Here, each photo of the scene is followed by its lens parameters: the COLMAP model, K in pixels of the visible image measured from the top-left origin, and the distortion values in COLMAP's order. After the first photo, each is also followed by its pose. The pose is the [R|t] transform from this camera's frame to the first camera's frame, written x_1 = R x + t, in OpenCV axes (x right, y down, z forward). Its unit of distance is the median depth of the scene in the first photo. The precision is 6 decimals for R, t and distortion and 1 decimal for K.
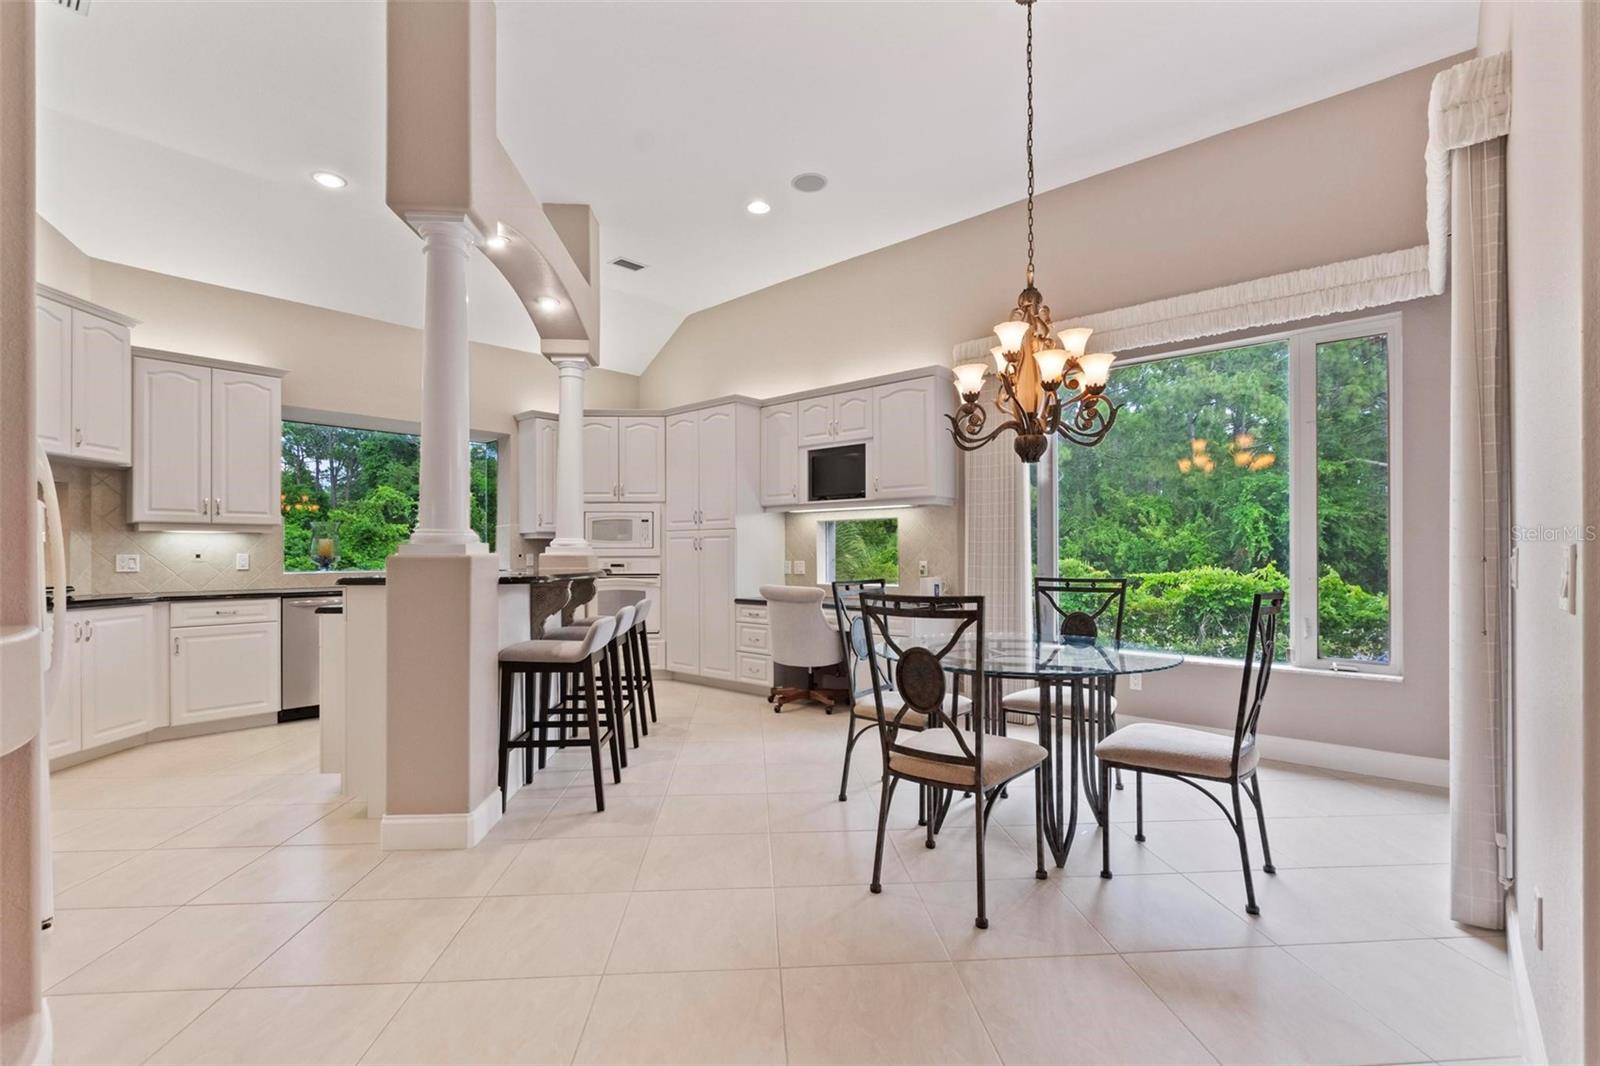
lens RADIAL K [[723.7, 0, 797.8], [0, 723.7, 548.5], [0, 0, 1]] dist [-0.003021, -0.001372]
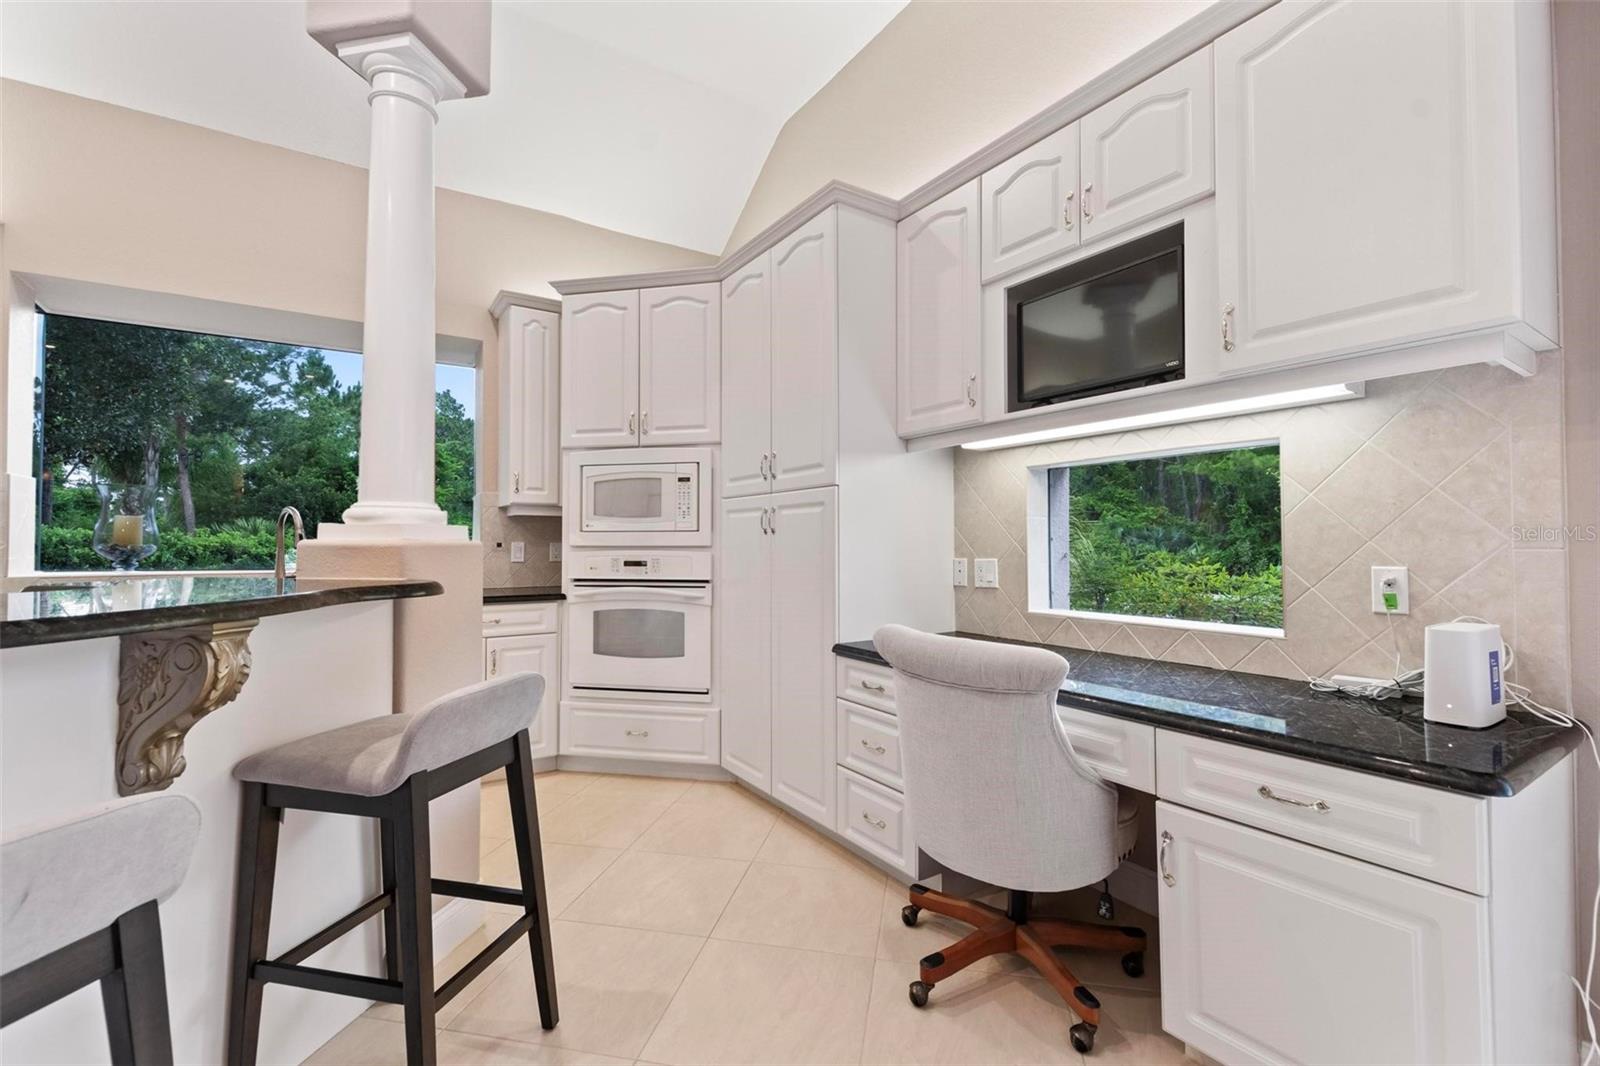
lens RADIAL K [[694.3, 0, 797.6], [0, 694.3, 527.8], [0, 0, 1]] dist [0.003247, 0.000059]
pose [[0.964605, -0.004219, -0.263667, 0.003879], [0.000476, 0.999898, -0.014259, 0.005533], [0.263700, 0.013629, 0.964508, 0.687700]]
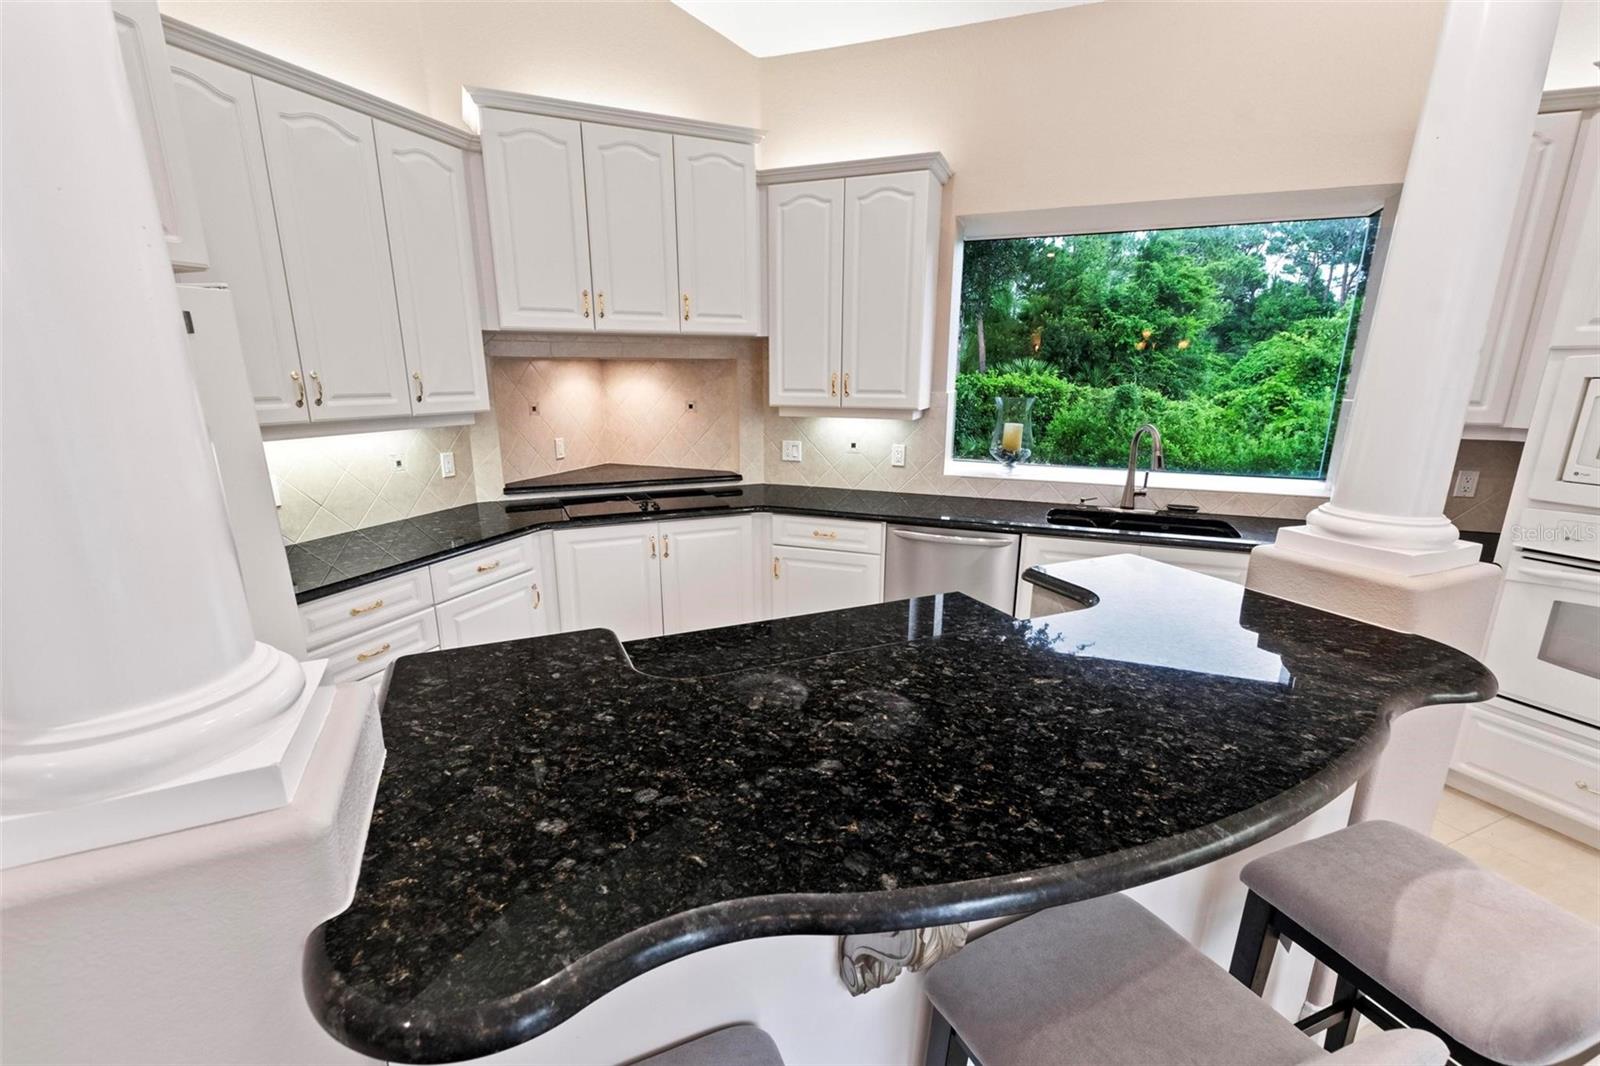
lens RADIAL K [[696.9, 0, 799.8], [0, 696.9, 553.1], [0, 0, 1]] dist [0.009580, -0.005277]
pose [[0.347031, 0.244146, -0.905518, -0.128719], [0.001303, 0.965395, 0.260790, -0.074133], [0.937853, -0.091682, 0.334703, 0.670392]]
